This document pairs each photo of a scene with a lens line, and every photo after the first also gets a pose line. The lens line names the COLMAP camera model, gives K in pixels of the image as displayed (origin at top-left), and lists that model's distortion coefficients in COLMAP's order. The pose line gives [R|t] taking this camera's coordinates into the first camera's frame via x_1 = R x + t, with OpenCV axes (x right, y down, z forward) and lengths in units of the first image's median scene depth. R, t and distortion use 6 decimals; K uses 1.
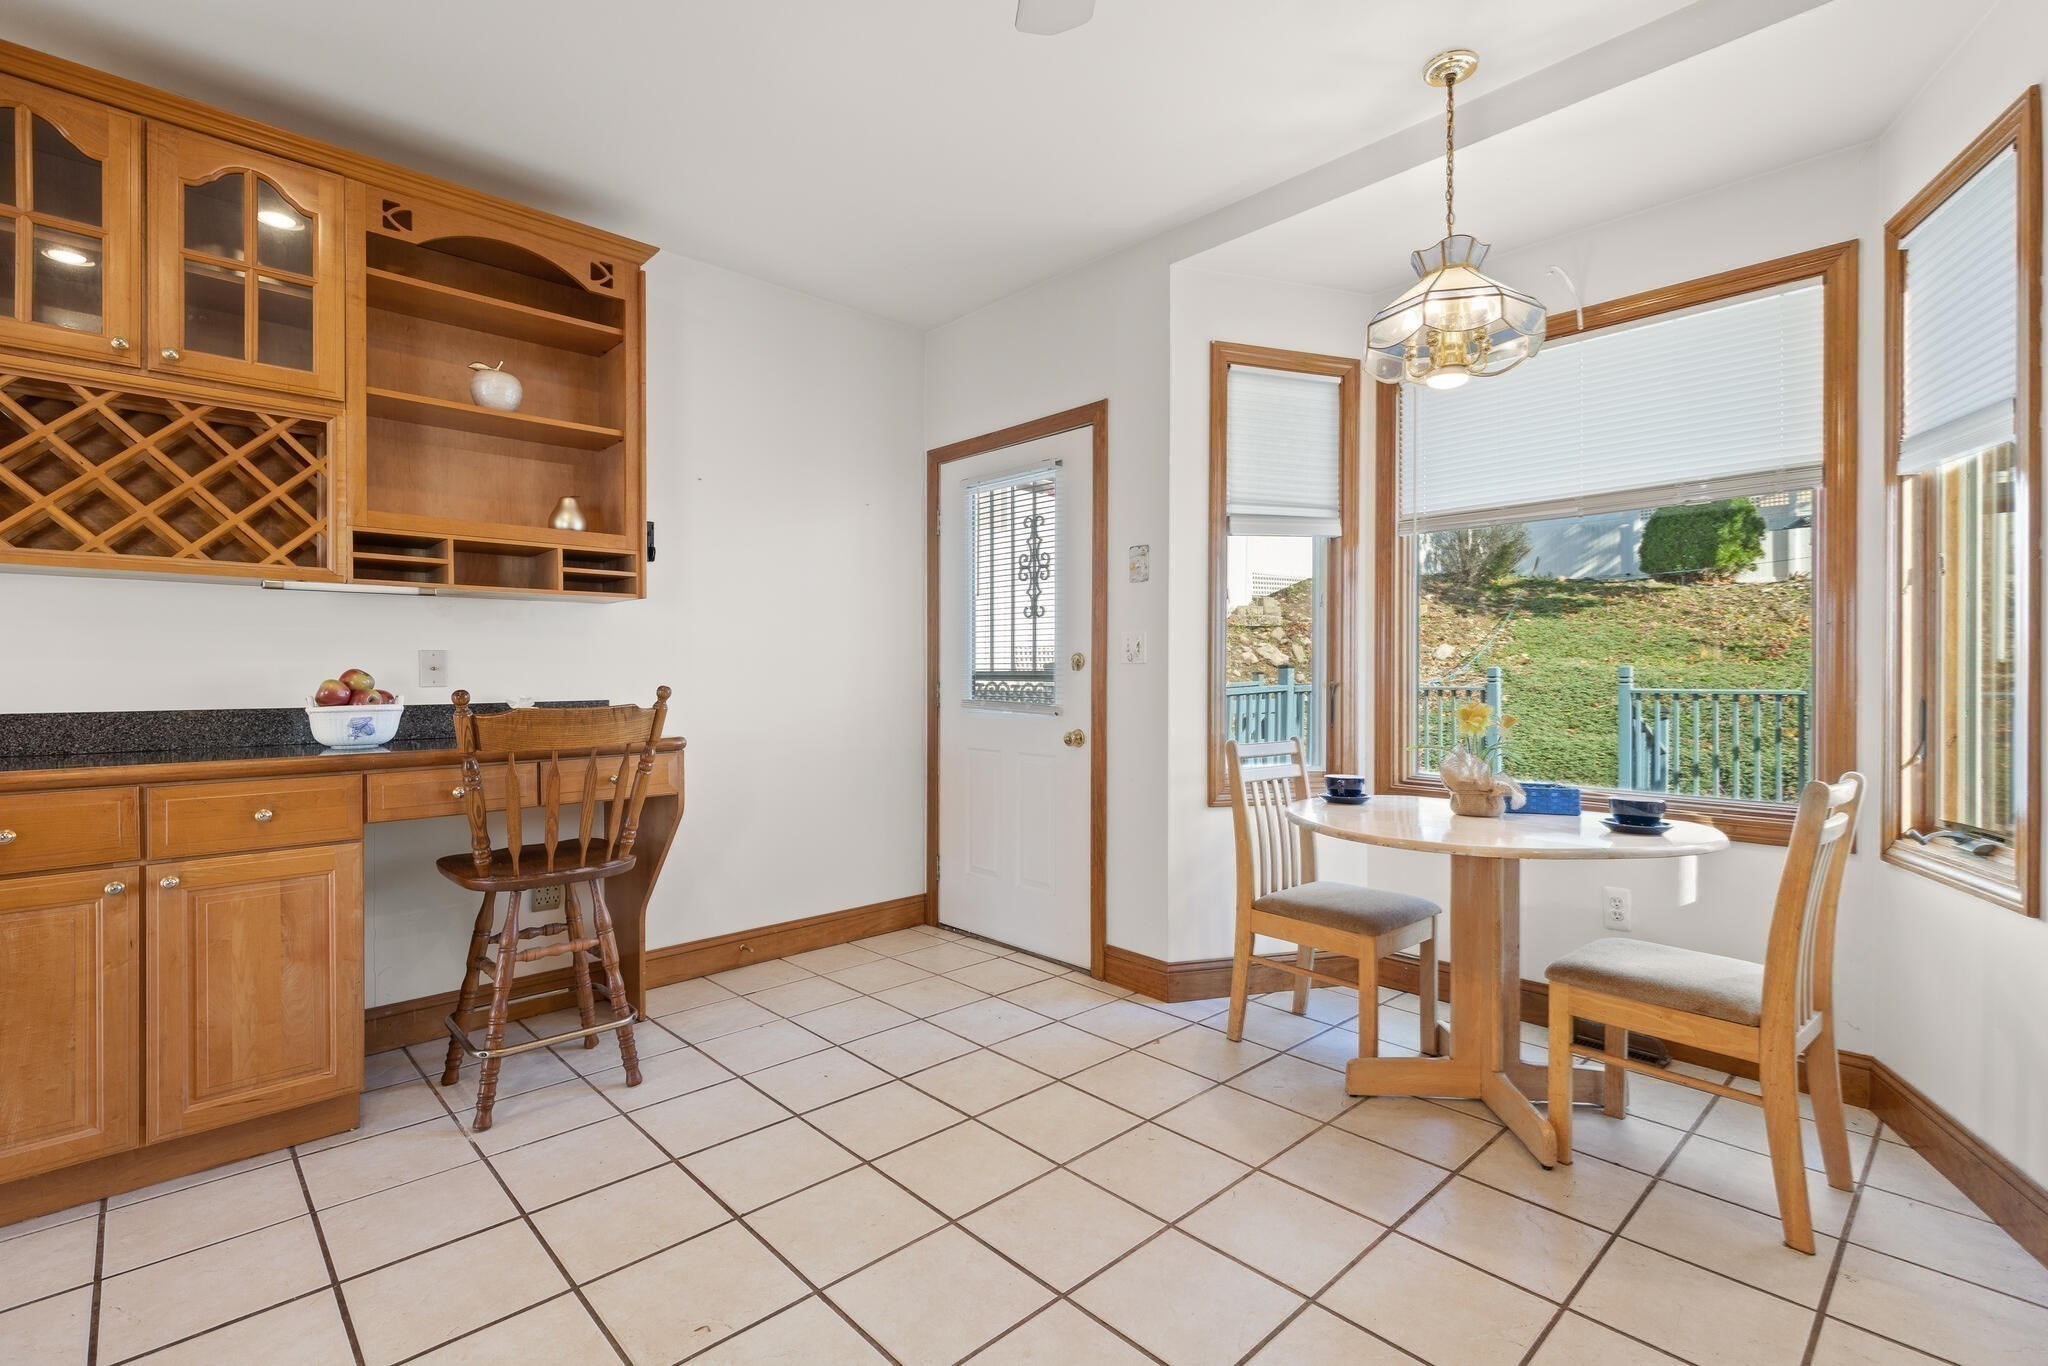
lens RADIAL K [[927.1, 0, 1022.4], [0, 927.1, 668.4], [0, 0, 1]] dist [0.005640, -0.000527]
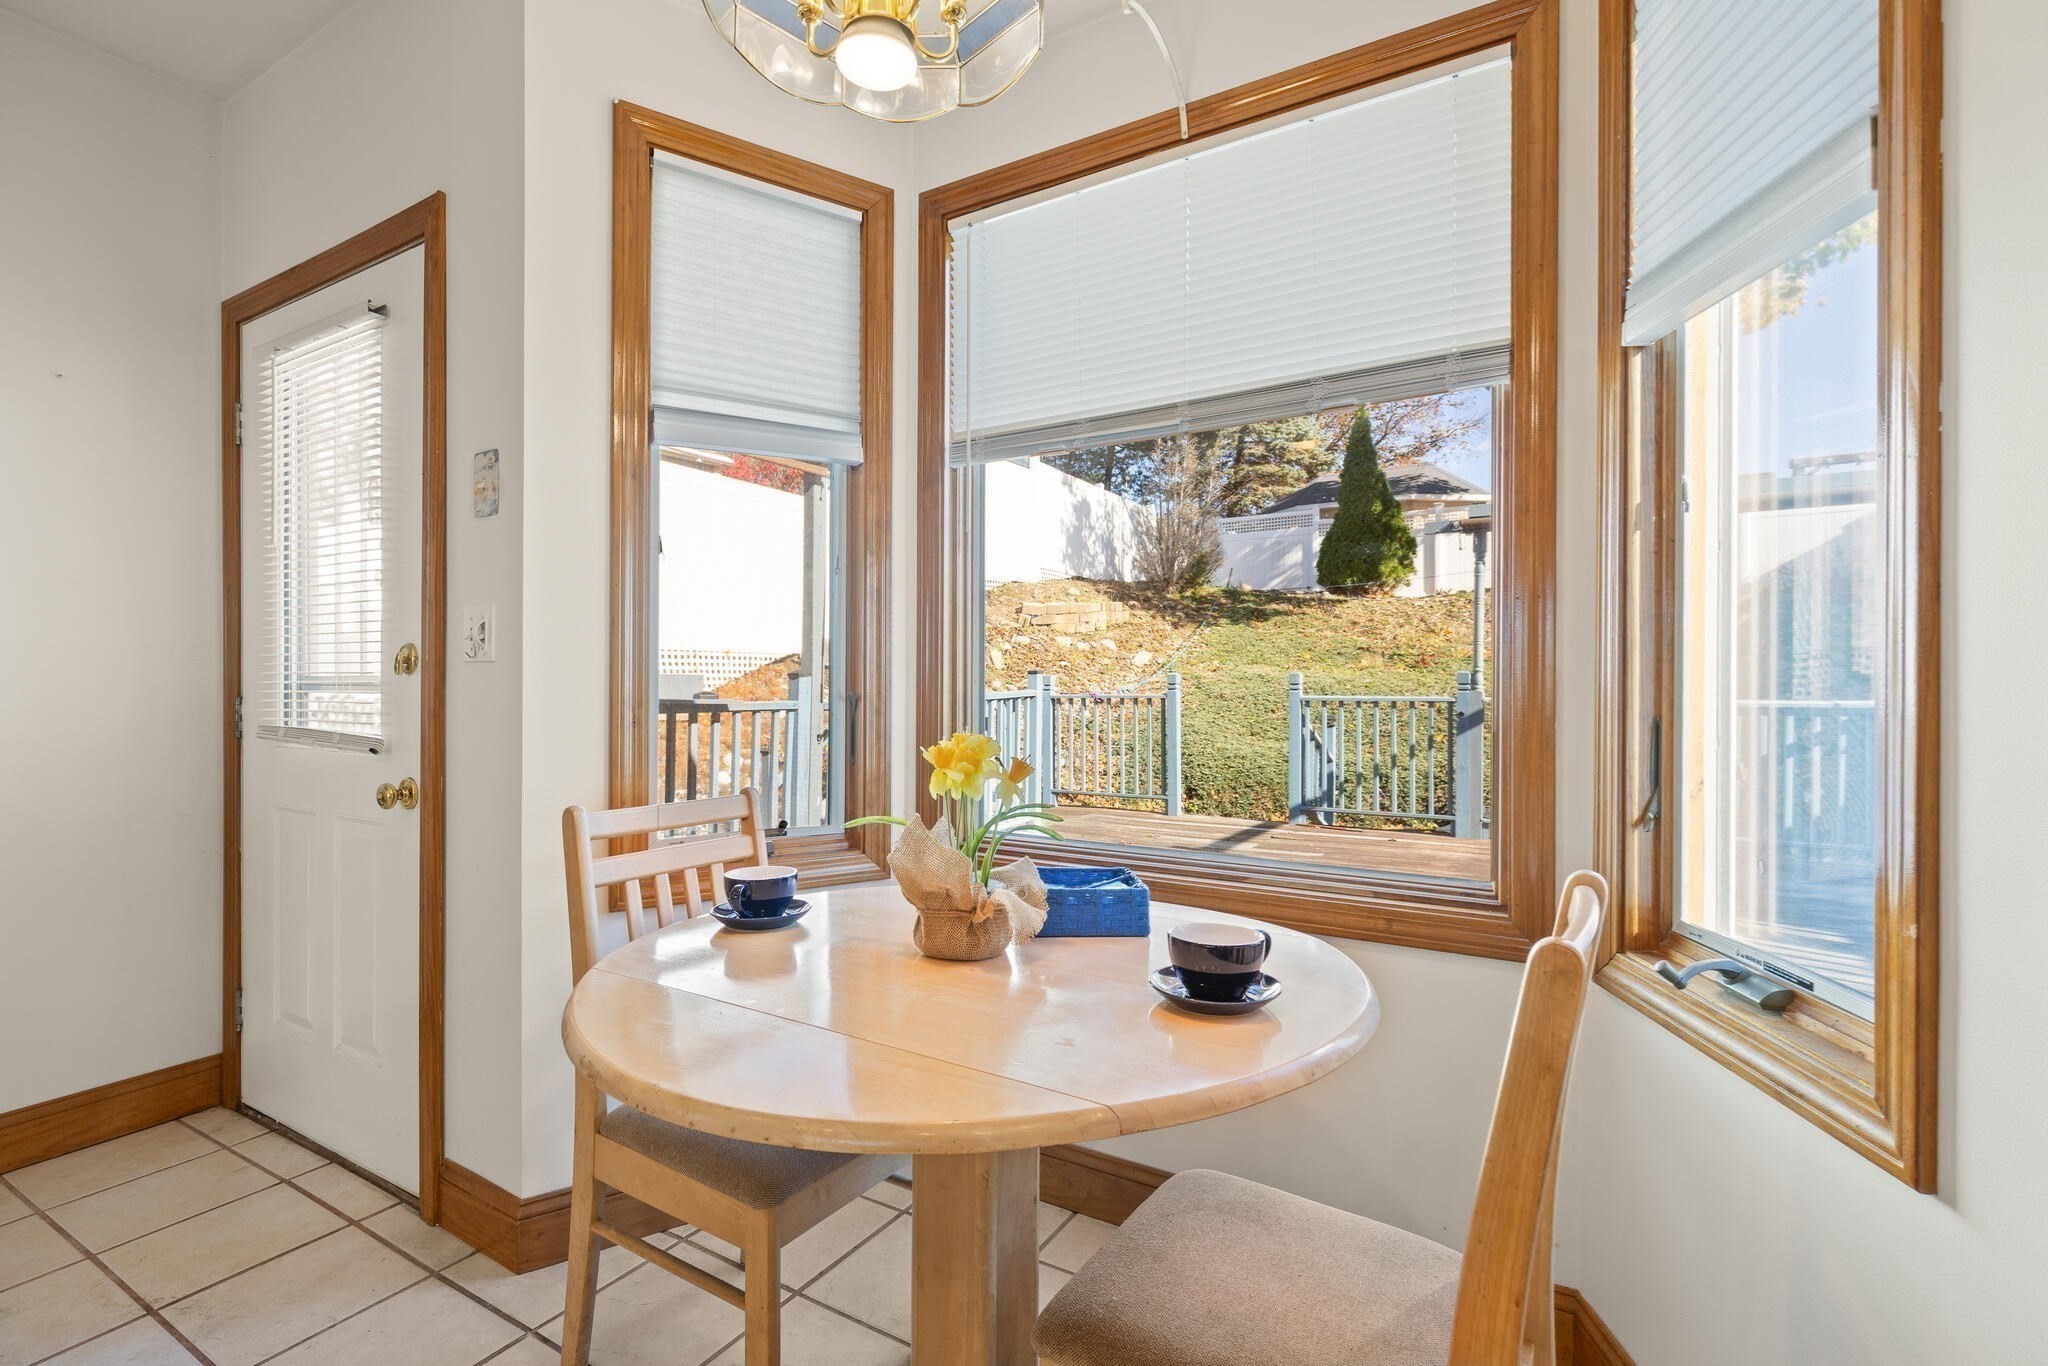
lens RADIAL K [[927.1, 0, 1020.6], [0, 927.1, 680.6], [0, 0, 1]] dist [0.005640, -0.000527]
pose [[0.963431, -0.001369, 0.267951, 0.229763], [0.000024, 0.999987, 0.005025, 0.002552], [-0.267955, -0.004835, 0.963419, 0.297239]]
